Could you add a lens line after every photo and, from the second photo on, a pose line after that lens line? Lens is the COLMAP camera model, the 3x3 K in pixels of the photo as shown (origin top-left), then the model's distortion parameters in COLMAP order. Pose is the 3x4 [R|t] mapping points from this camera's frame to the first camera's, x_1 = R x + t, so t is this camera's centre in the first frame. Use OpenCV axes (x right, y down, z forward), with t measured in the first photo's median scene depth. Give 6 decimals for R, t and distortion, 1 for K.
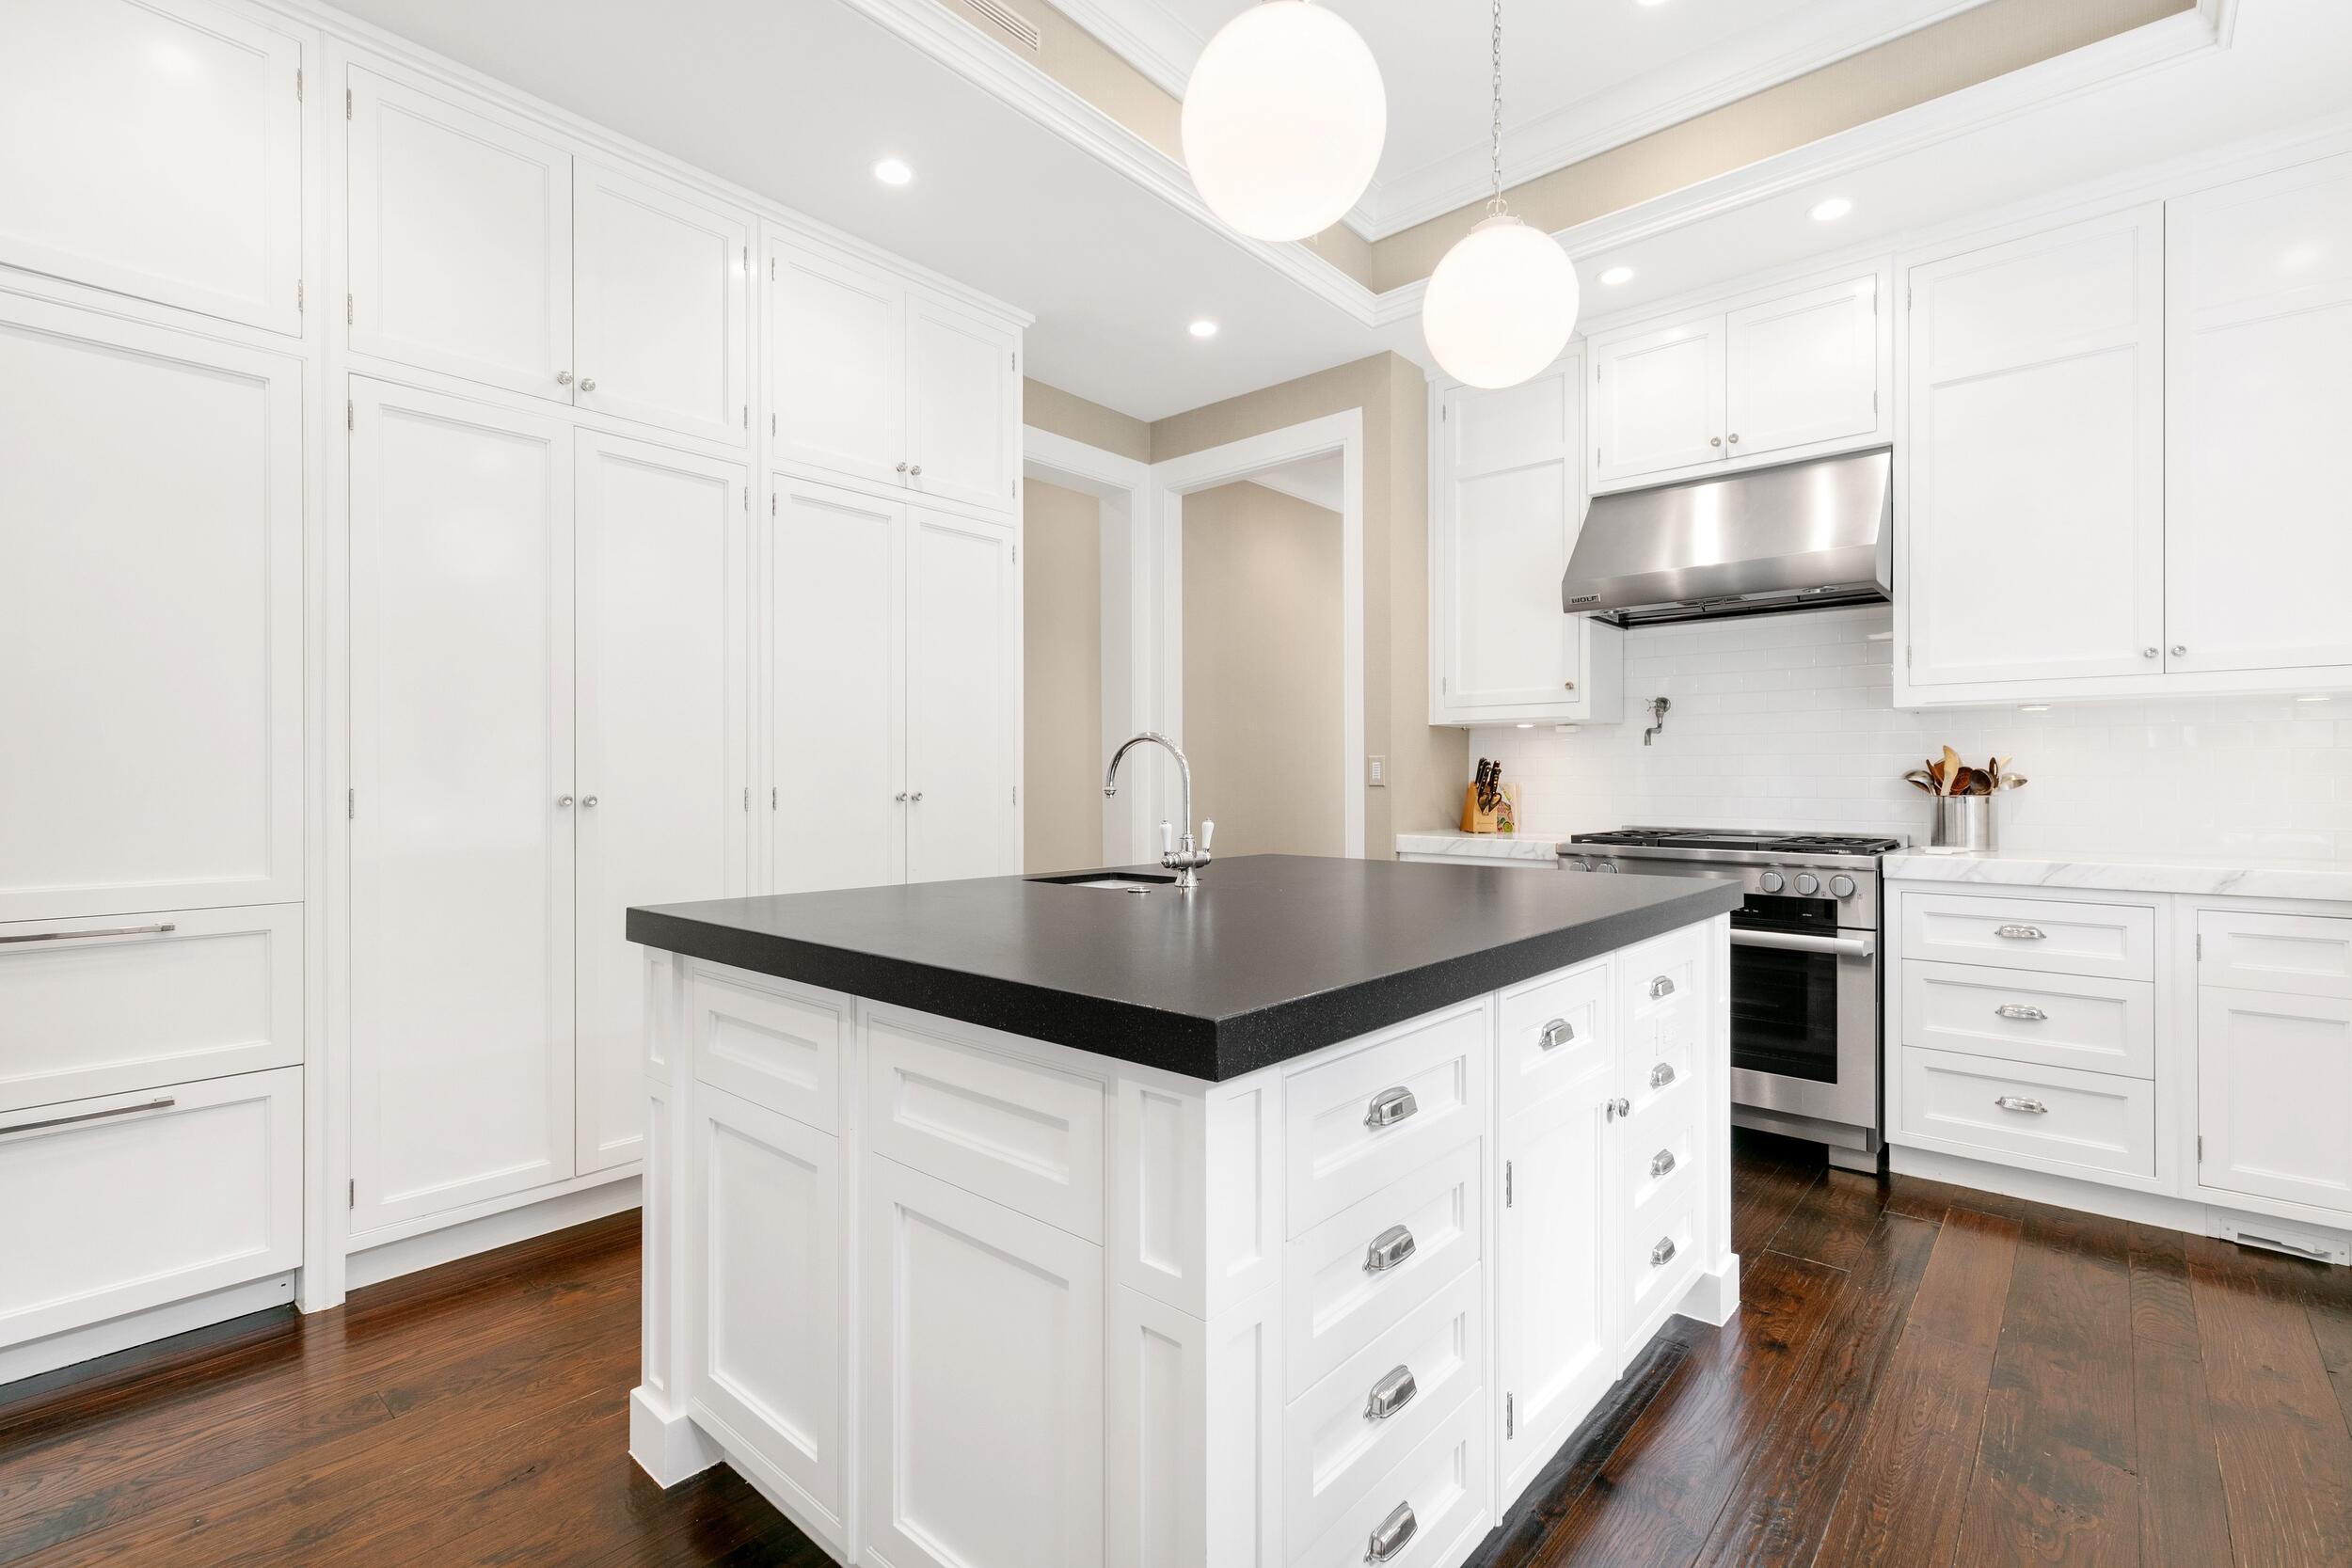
lens RADIAL K [[1063.7, 0, 1177.0], [0, 1063.7, 776.9], [0, 0, 1]] dist [0.008630, 0.001084]
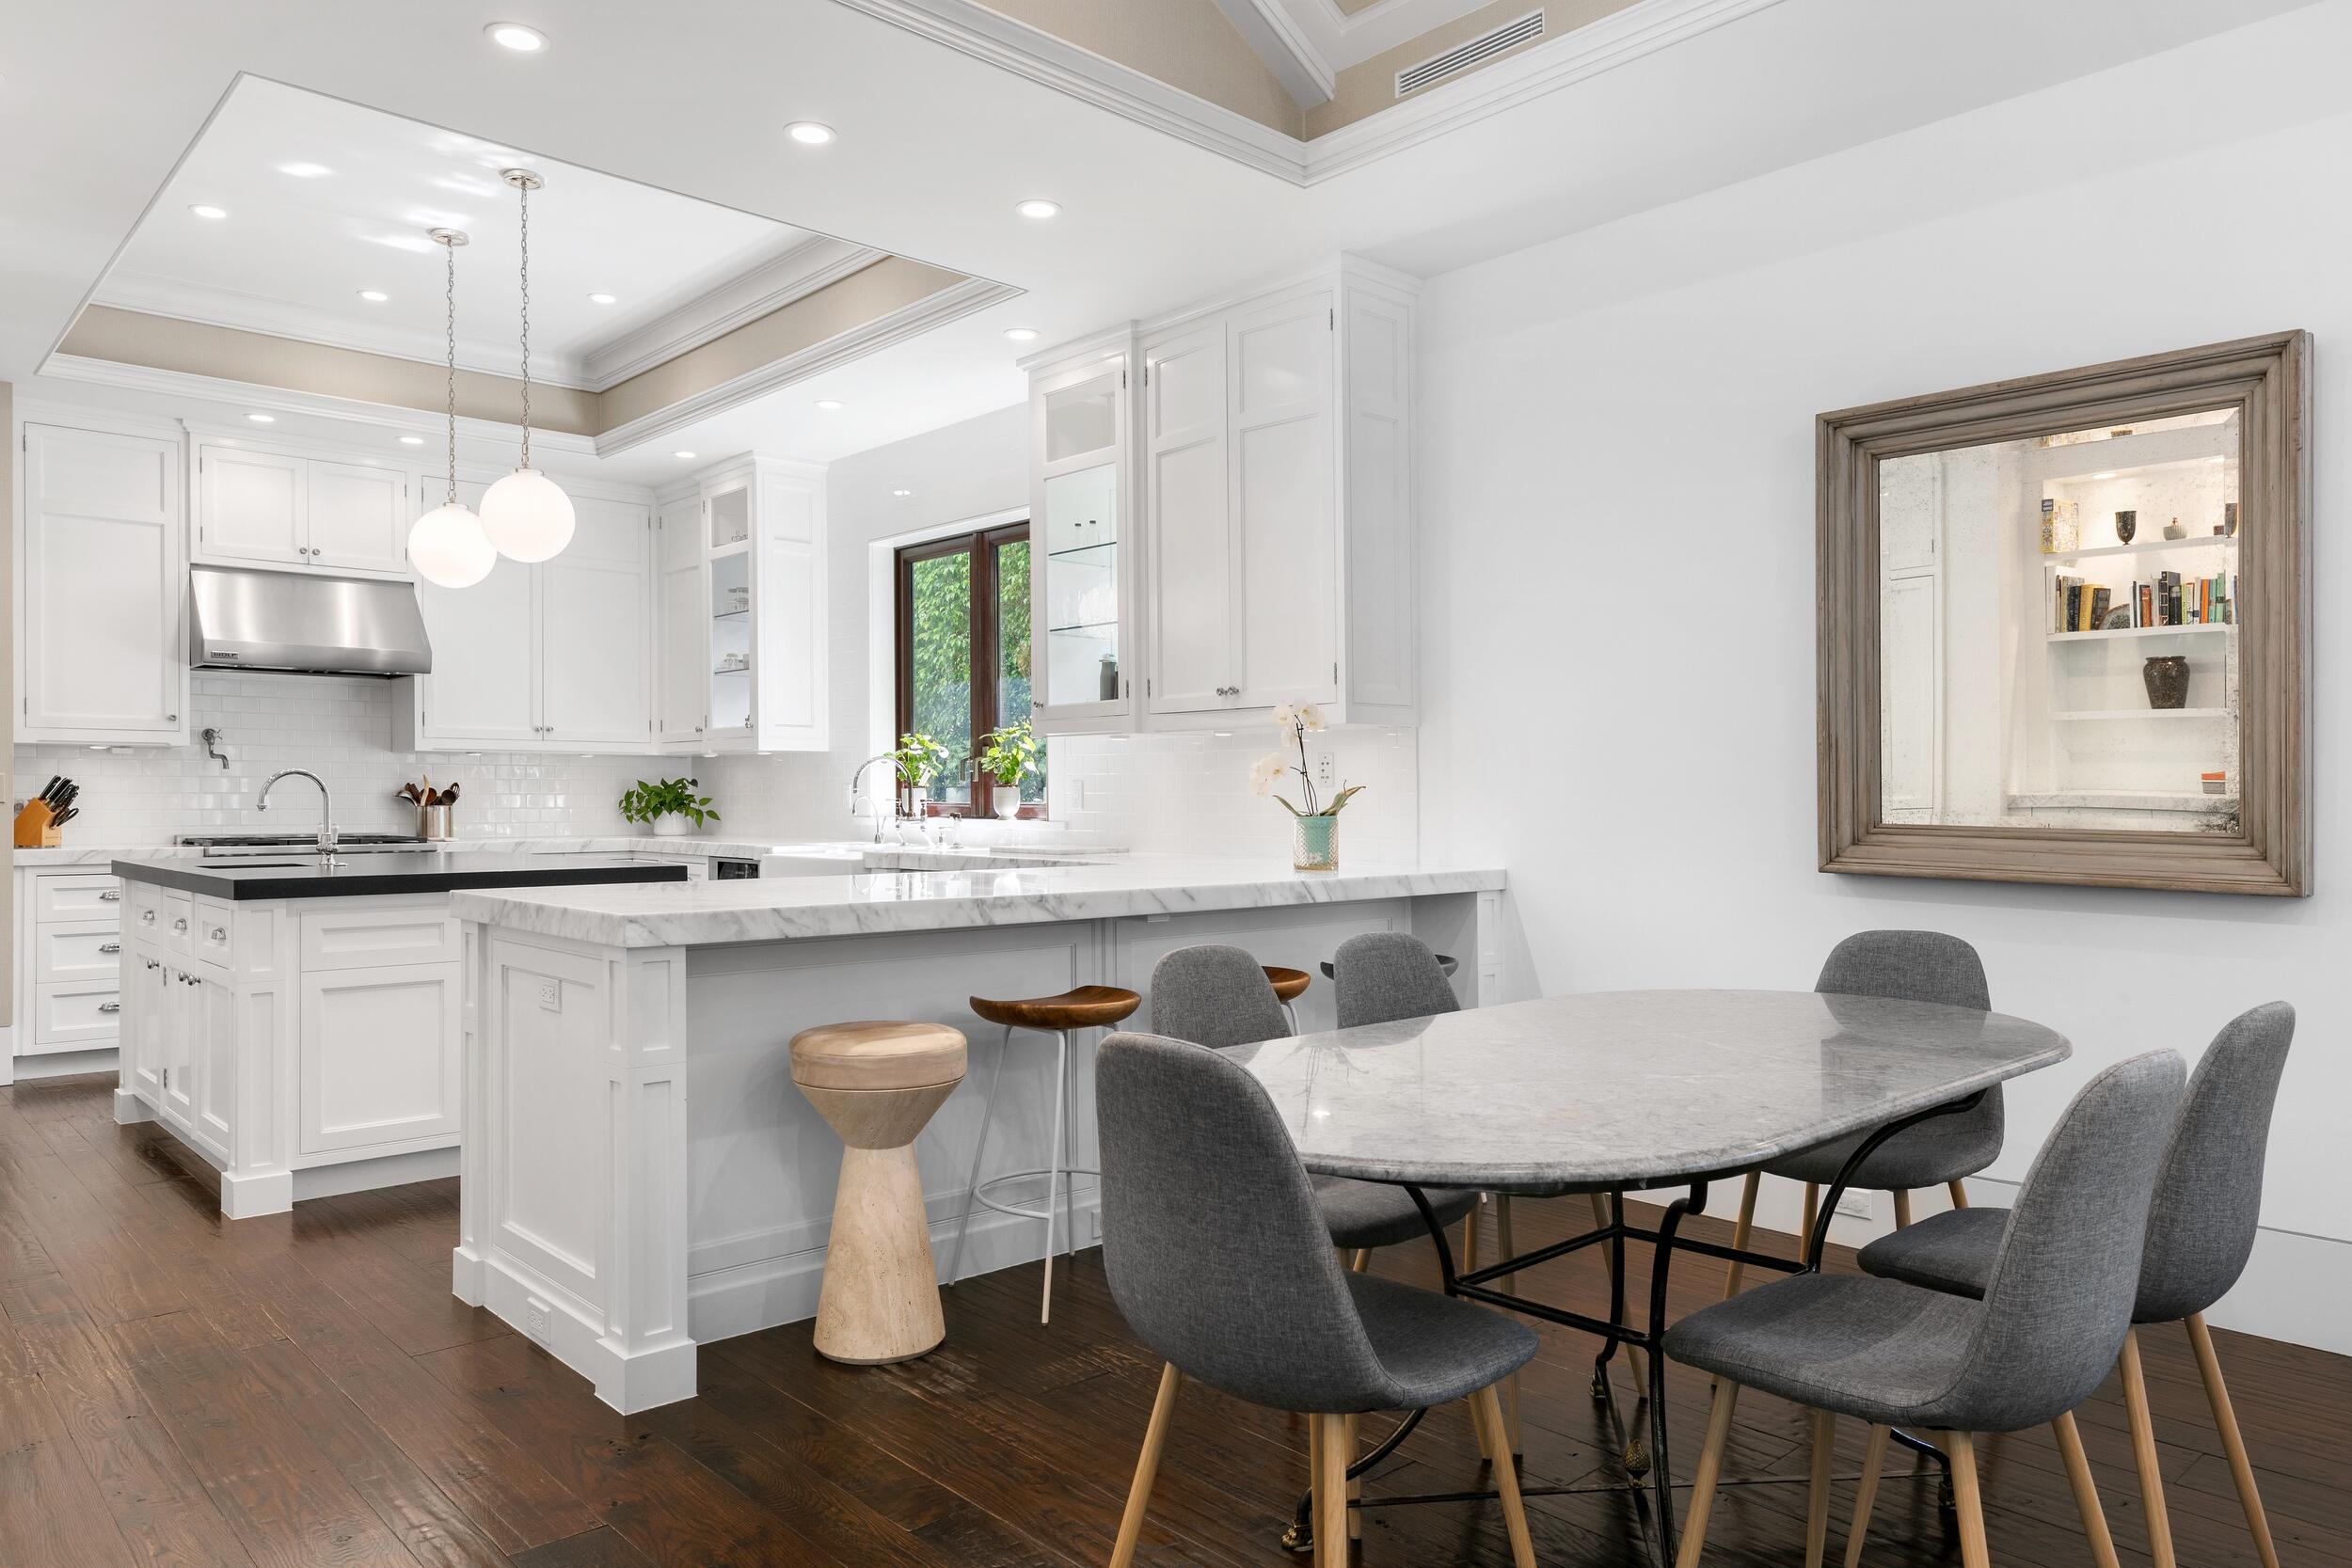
lens RADIAL K [[1540.8, 0, 1179.6], [0, 1540.8, 787.0], [0, 0, 1]] dist [0.009335, 0.002370]
pose [[0.112579, 0.003917, 0.993635, -1.390026], [-0.002768, 0.999990, -0.003628, -0.005498], [-0.993639, -0.002342, 0.112589, -0.360714]]
